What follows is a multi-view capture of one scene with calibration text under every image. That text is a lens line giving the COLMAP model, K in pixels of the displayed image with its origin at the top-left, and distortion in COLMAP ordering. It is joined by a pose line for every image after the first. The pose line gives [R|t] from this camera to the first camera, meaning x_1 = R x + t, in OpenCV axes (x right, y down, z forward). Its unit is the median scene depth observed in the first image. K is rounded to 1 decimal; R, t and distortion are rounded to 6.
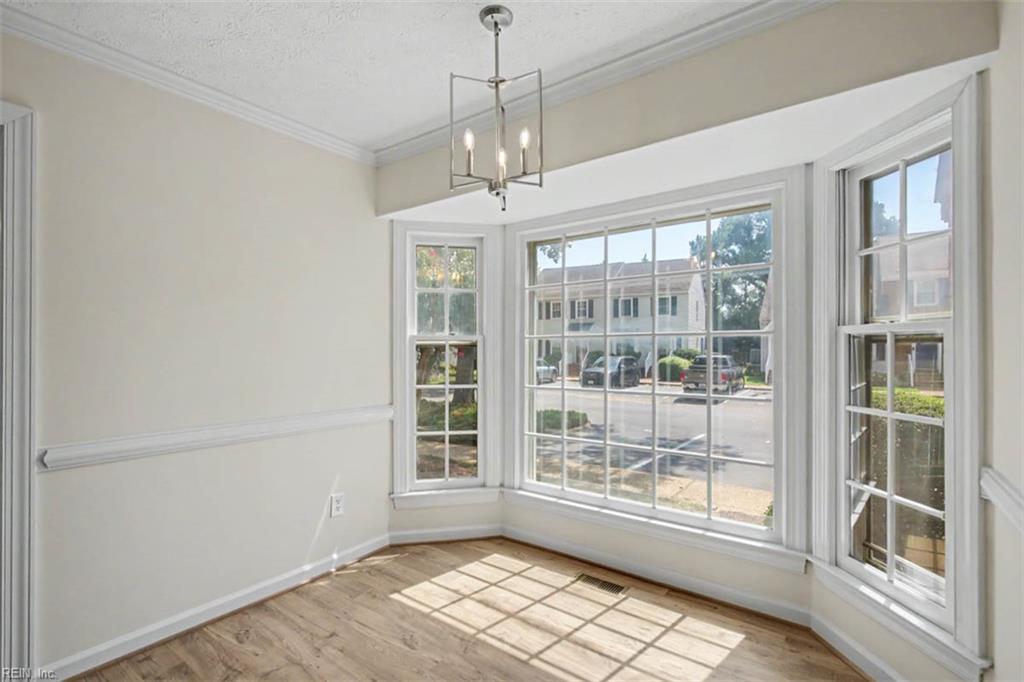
lens RADIAL K [[470.5, 0, 514.4], [0, 470.5, 344.4], [0, 0, 1]] dist [-0.001344, 0.000527]
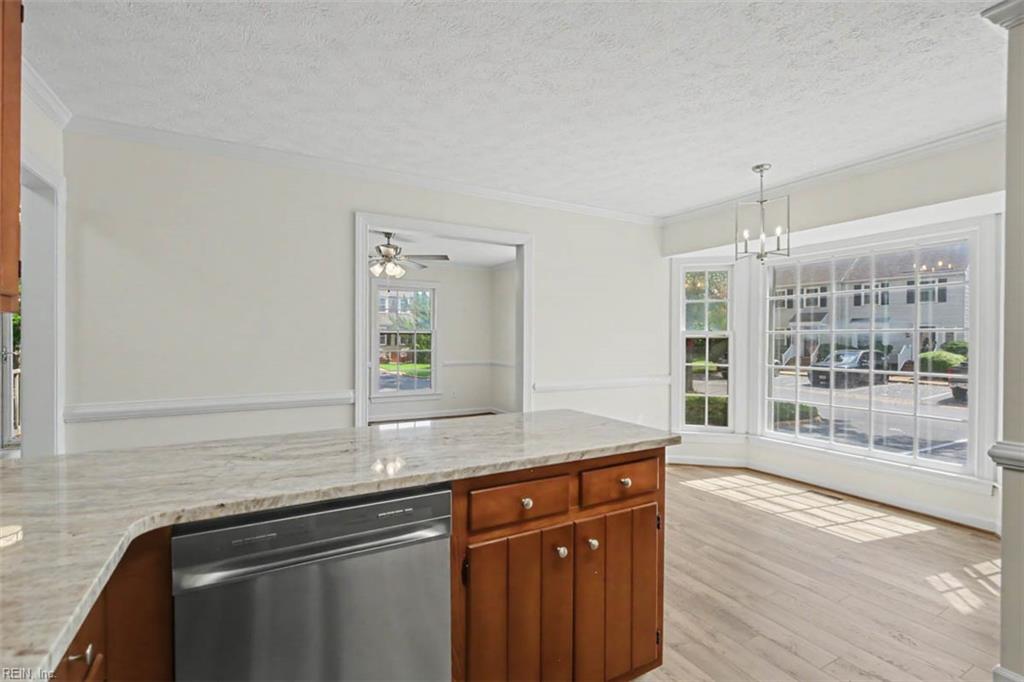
lens RADIAL K [[470.5, 0, 504.3], [0, 470.5, 342.6], [0, 0, 1]] dist [-0.001344, 0.000527]
pose [[0.905968, 0.007174, -0.423285, -0.099599], [-0.001162, 0.999895, 0.014461, -0.003060], [0.423344, -0.012610, 0.905881, -0.693111]]
